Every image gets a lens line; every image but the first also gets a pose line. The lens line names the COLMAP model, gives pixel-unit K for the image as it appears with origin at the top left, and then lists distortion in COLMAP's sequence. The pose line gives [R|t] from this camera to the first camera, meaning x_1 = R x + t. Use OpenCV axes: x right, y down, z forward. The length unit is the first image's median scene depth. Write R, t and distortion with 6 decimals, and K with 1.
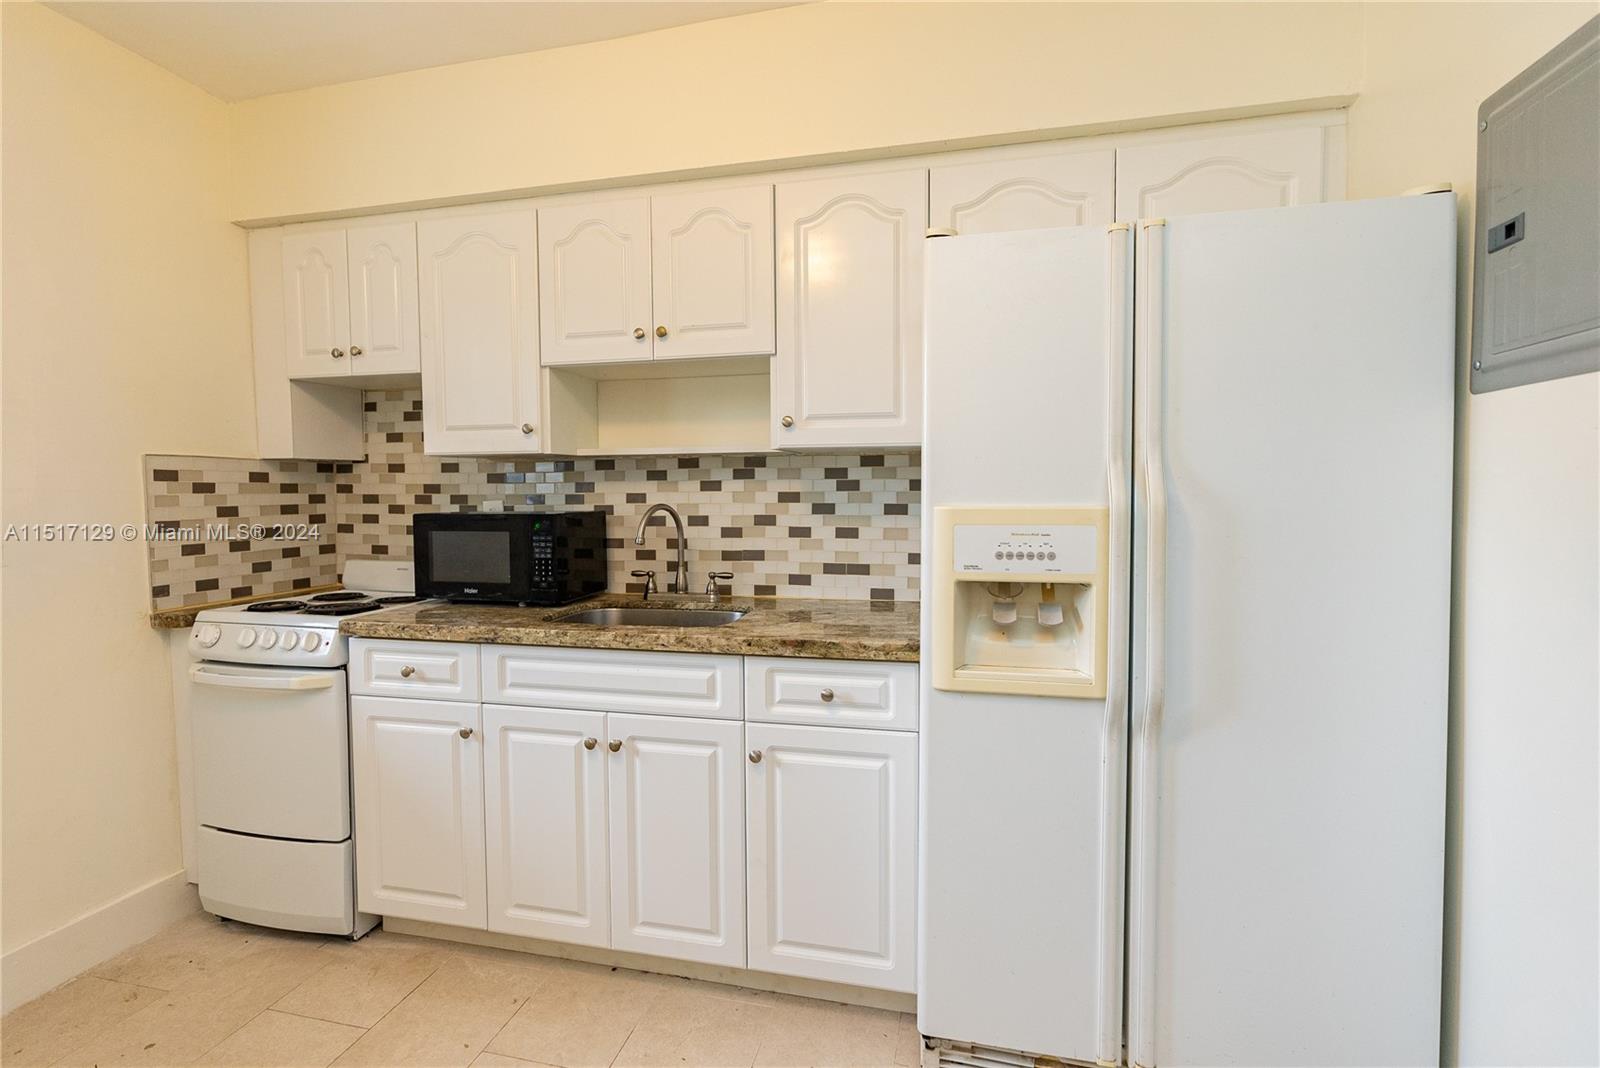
lens RADIAL K [[733.1, 0, 804.0], [0, 733.1, 531.9], [0, 0, 1]] dist [-0.014689, 0.005698]
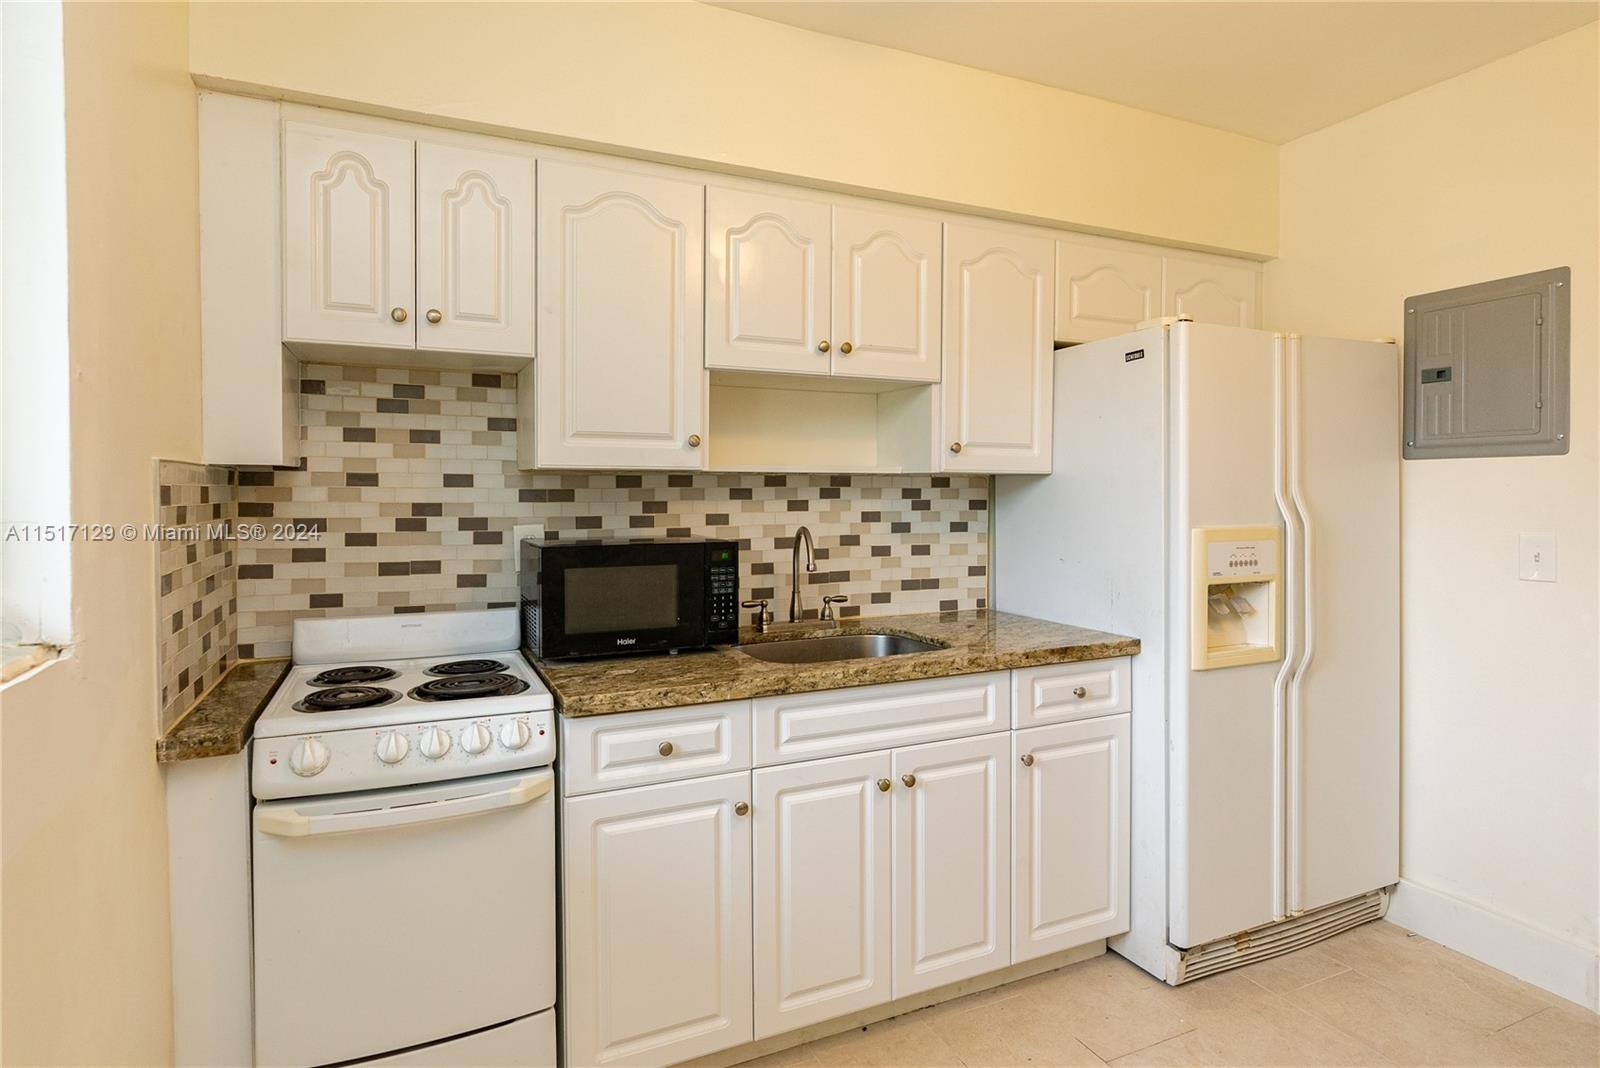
lens RADIAL K [[807.7, 0, 795.1], [0, 807.7, 518.2], [0, 0, 1]] dist [-0.008258, 0.000220]
pose [[0.801892, -0.014007, 0.597304, -0.781029], [0.028014, 0.999507, -0.014169, -0.033137], [-0.596811, 0.028095, 0.801890, 0.176030]]
